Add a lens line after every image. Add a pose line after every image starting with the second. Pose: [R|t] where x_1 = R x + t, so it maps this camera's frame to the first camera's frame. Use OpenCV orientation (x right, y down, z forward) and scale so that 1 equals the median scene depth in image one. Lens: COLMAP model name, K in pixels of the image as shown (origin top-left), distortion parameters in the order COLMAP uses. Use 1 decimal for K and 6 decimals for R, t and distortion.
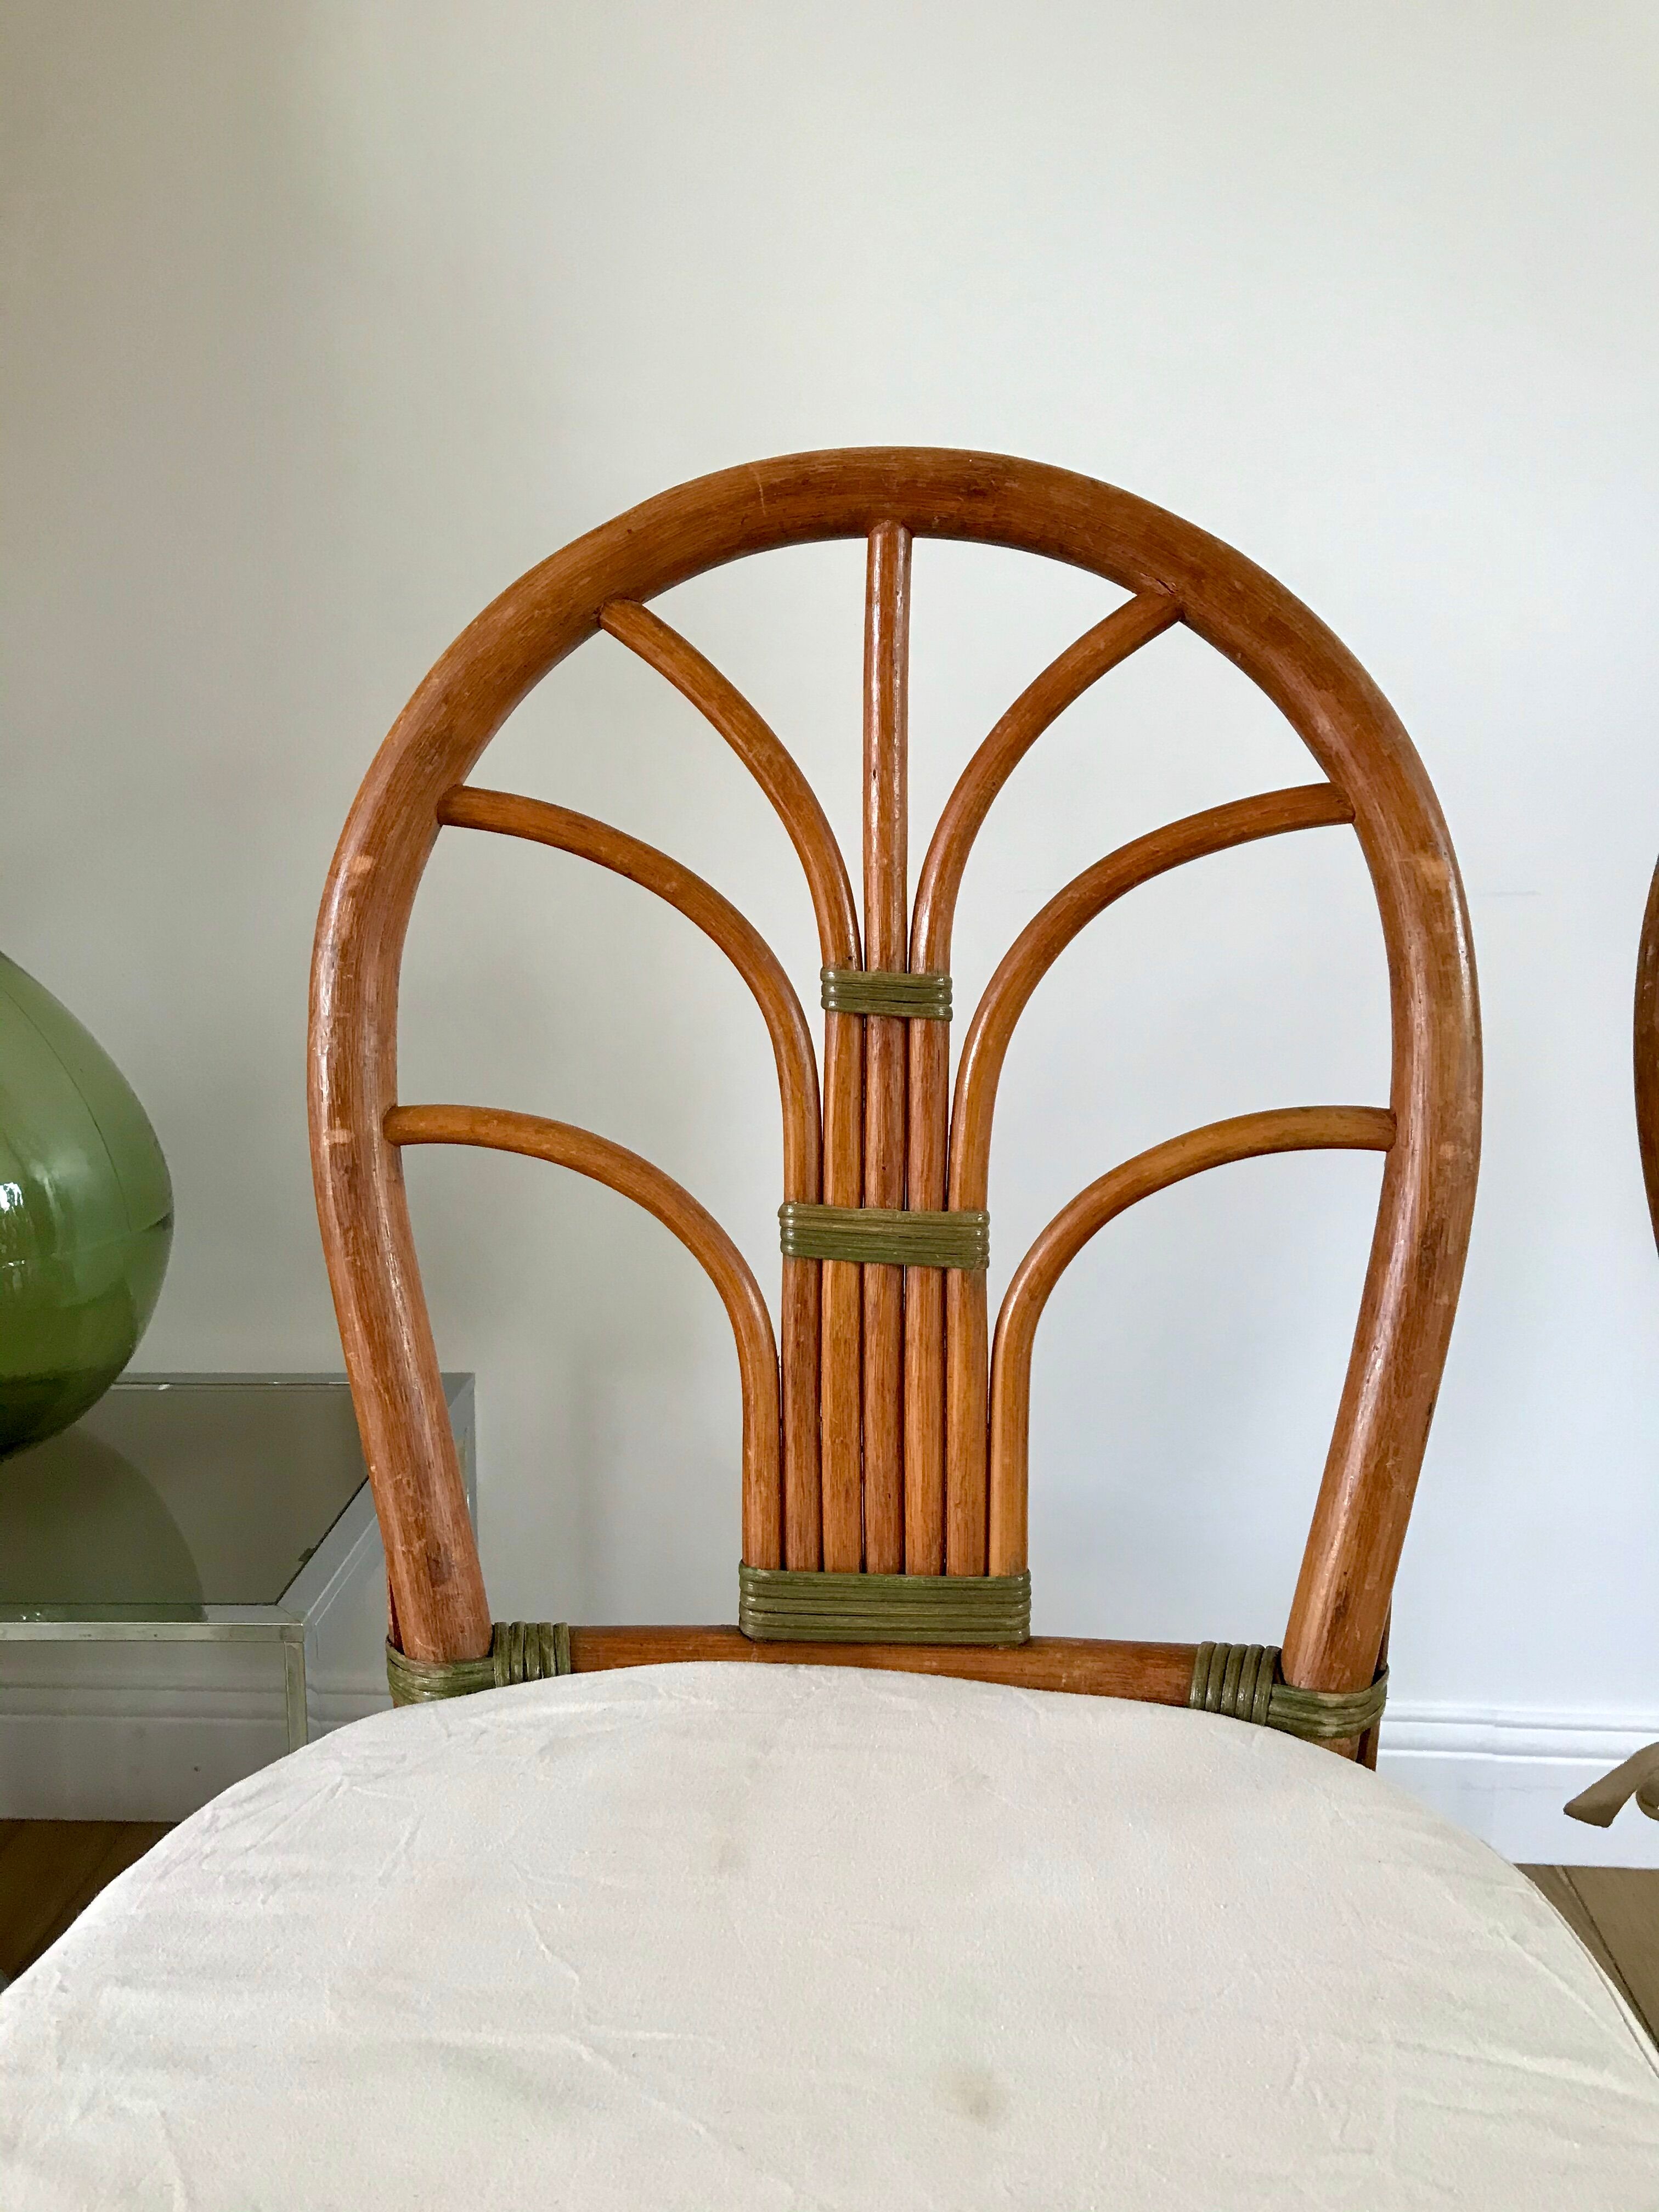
lens RADIAL K [[1836.5, 0, 822.4], [0, 1836.5, 1090.1], [0, 0, 1]] dist [0.037592, -0.034156]
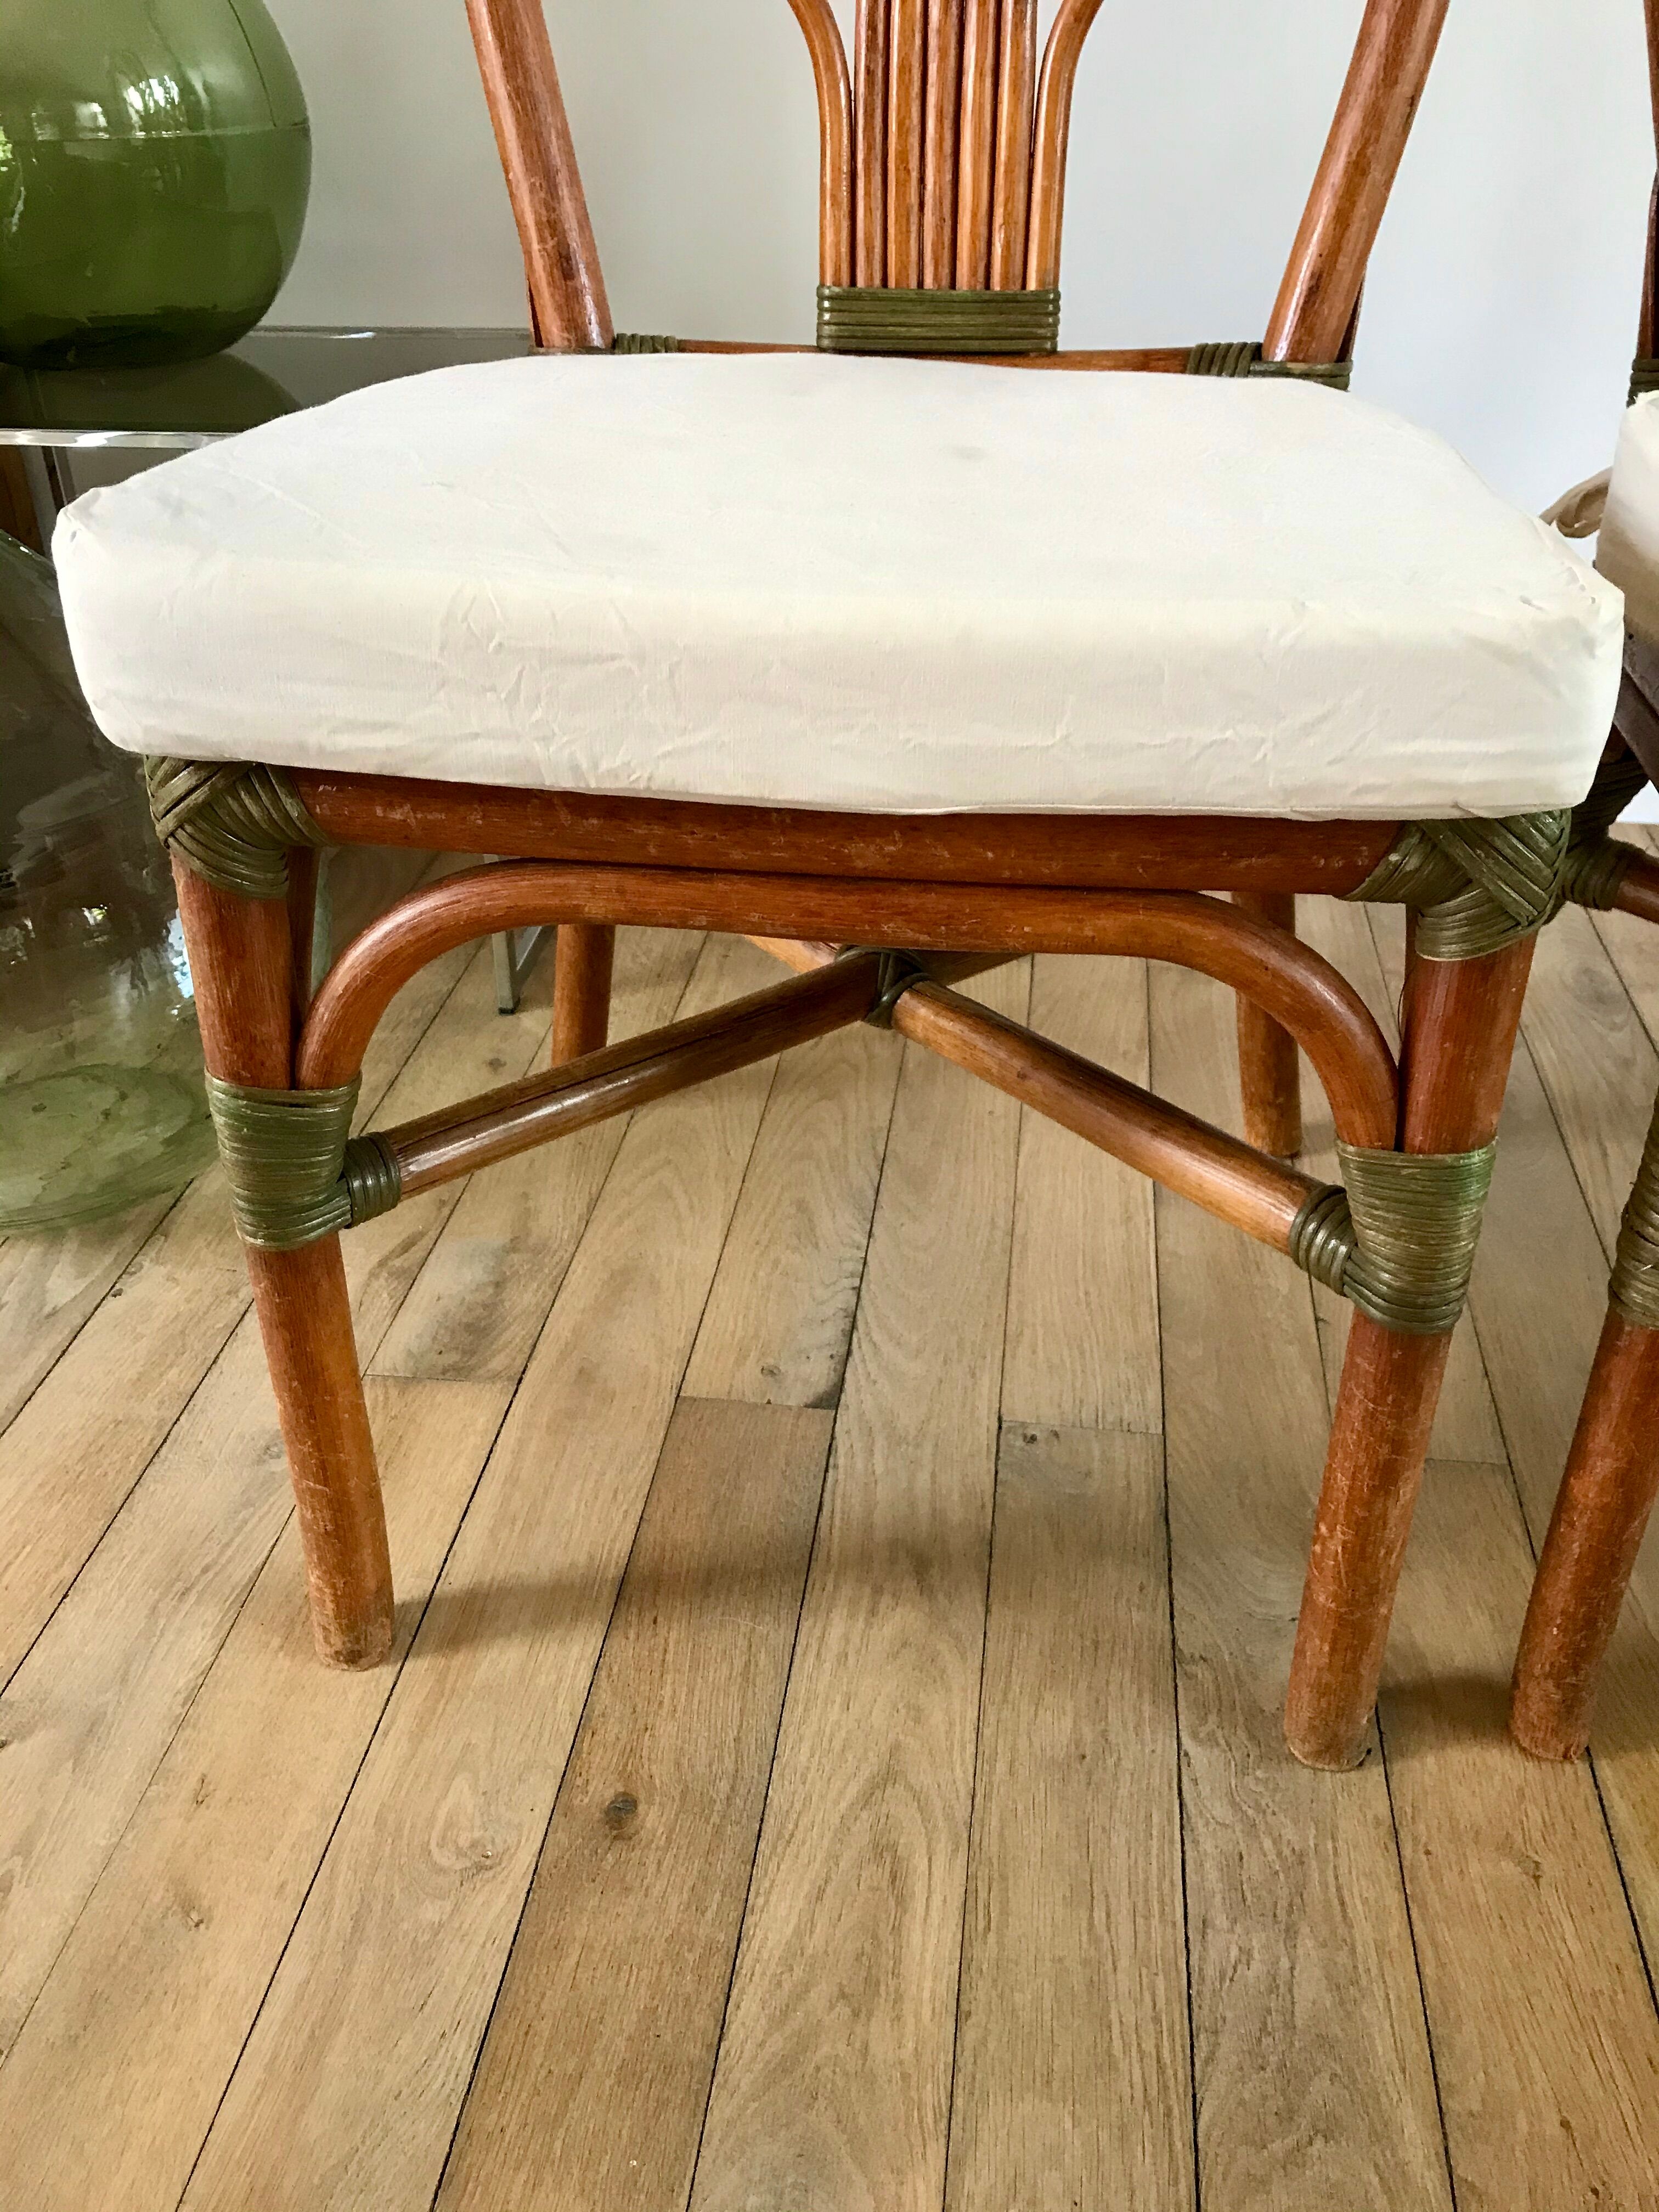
lens RADIAL K [[1836.5, 0, 833.4], [0, 1836.5, 1099.5], [0, 0, 1]] dist [0.037592, -0.034156]
pose [[0.997974, 0.031924, -0.055025, 0.049642], [-0.009936, 0.932573, 0.360845, 0.324774], [0.062835, -0.359567, 0.931001, -0.312473]]
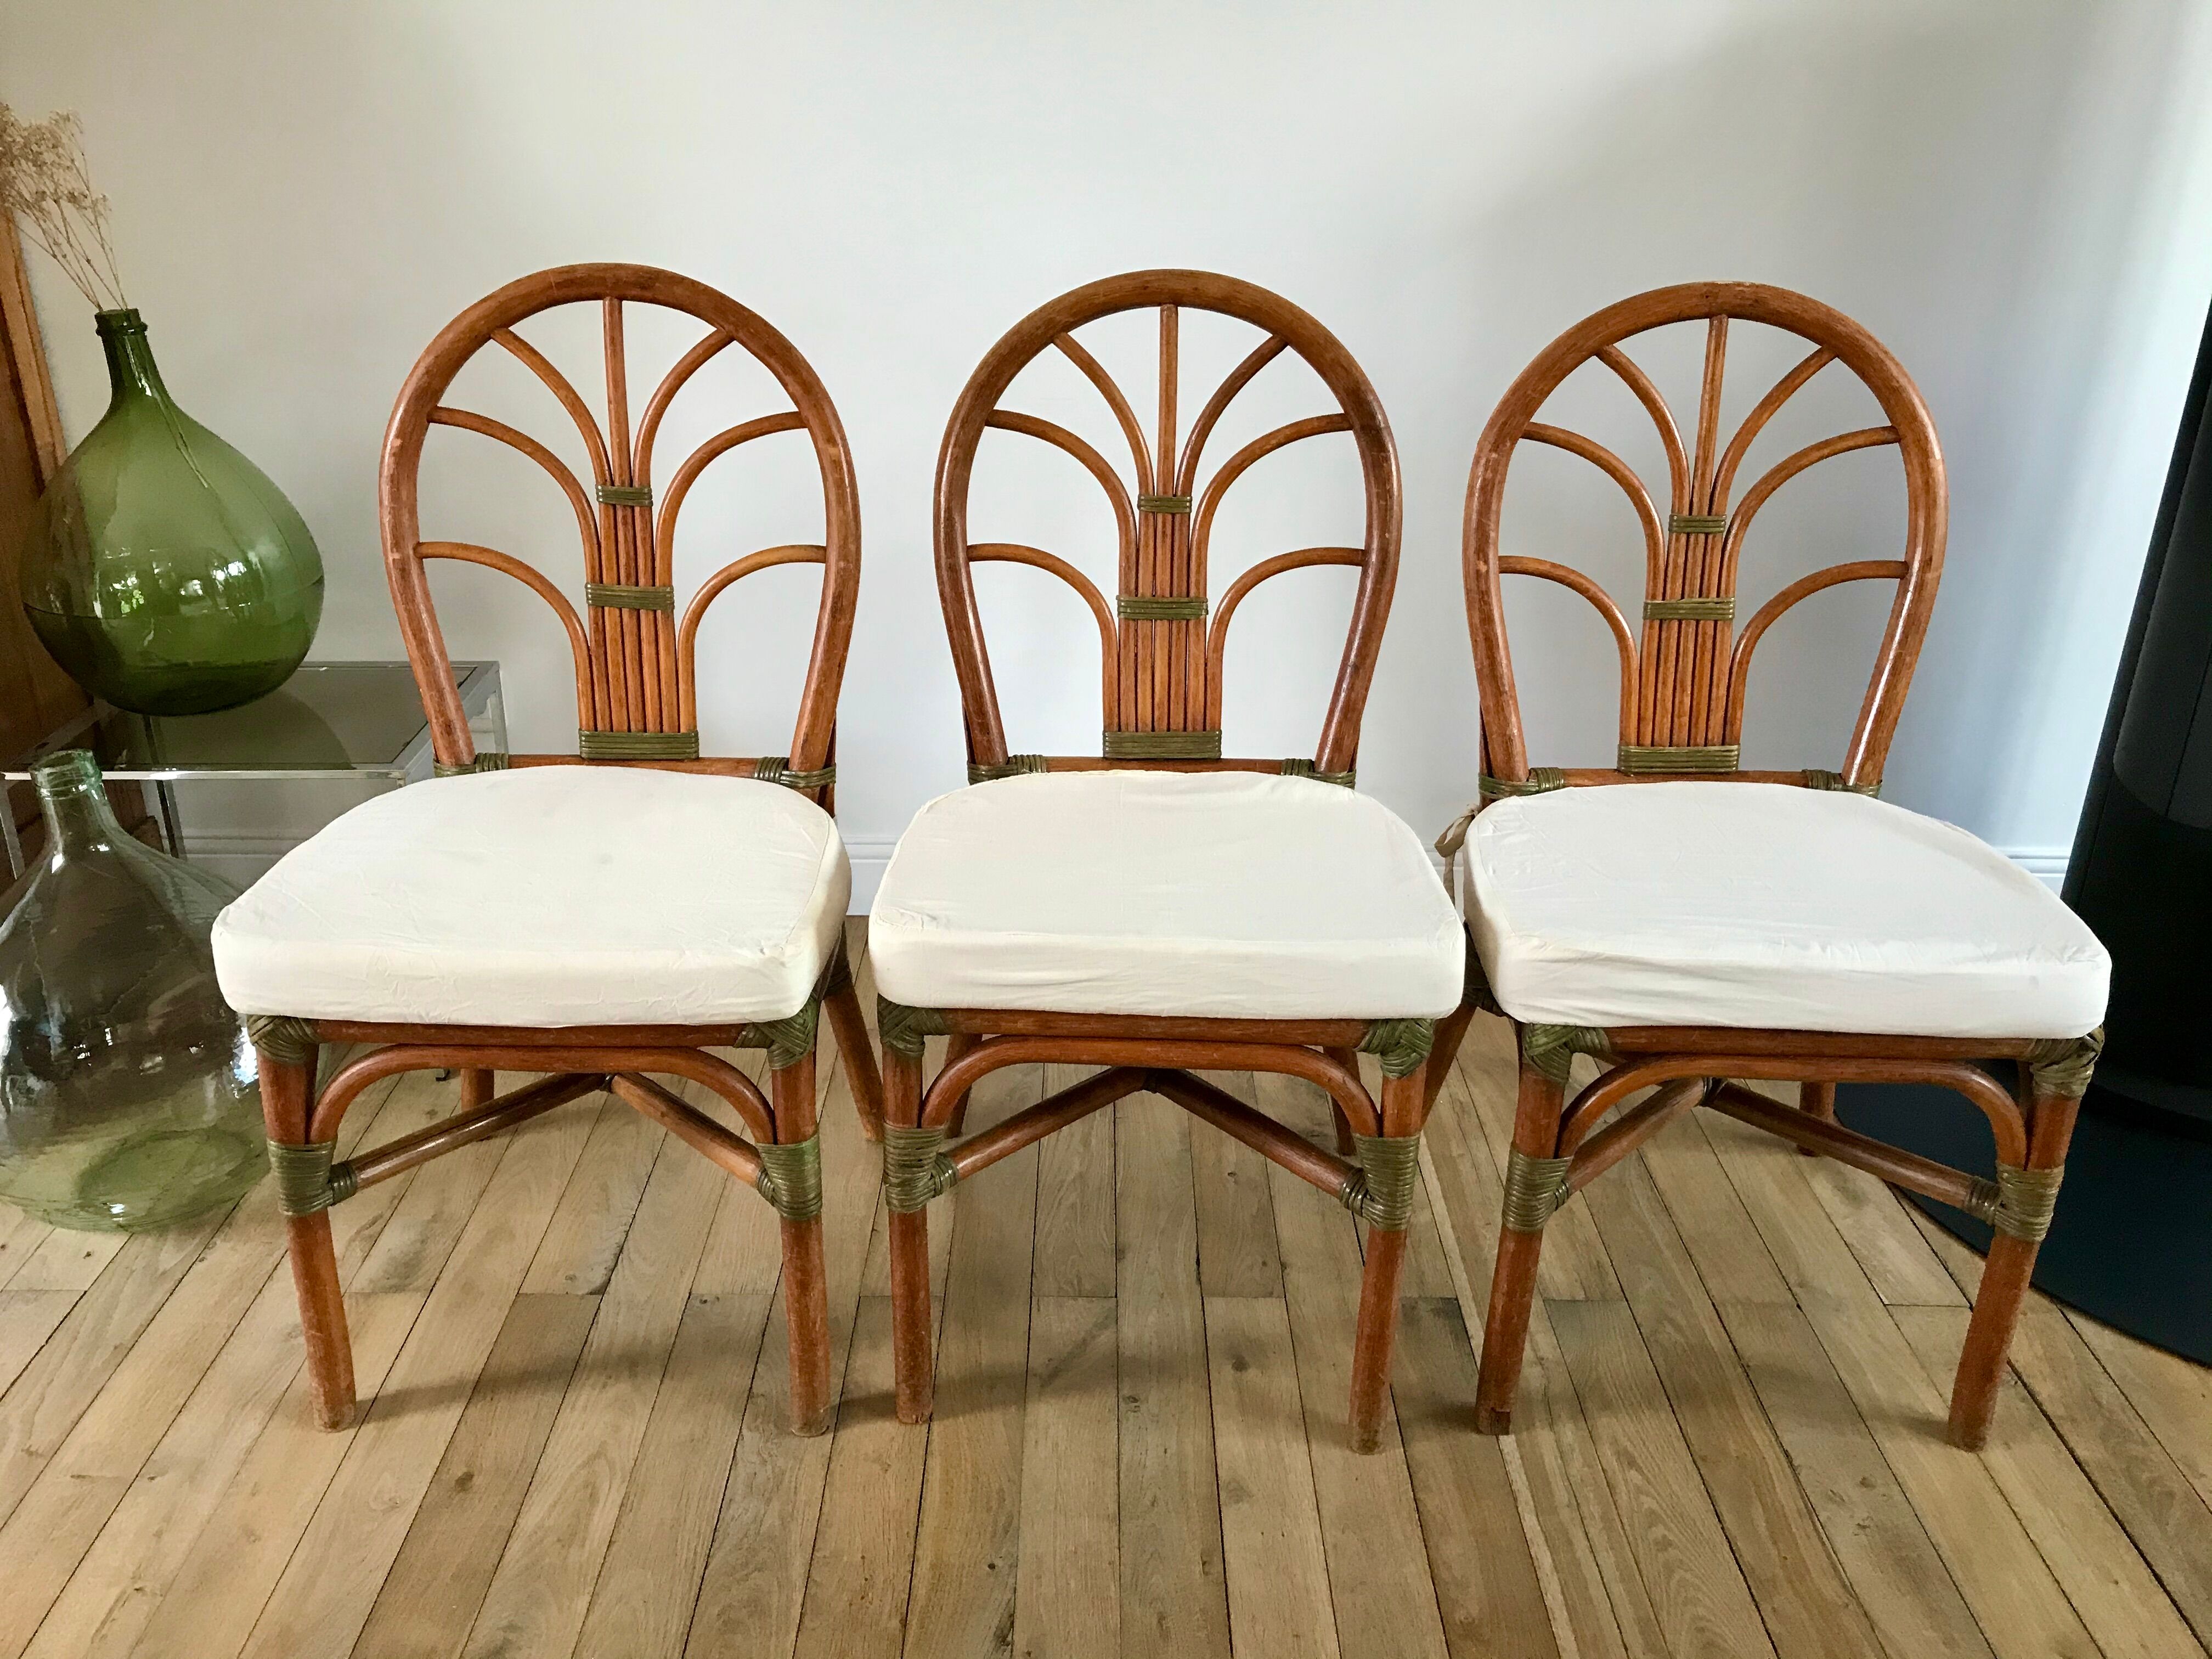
lens RADIAL K [[1832.0, 0, 1091.2], [0, 1832.0, 819.1], [0, 0, 1]] dist [0.043339, -0.037246]
pose [[0.998179, -0.009963, 0.059497, 0.502955], [-0.003512, 0.974998, 0.222184, -0.178939], [-0.060223, -0.221988, 0.973188, -1.494573]]
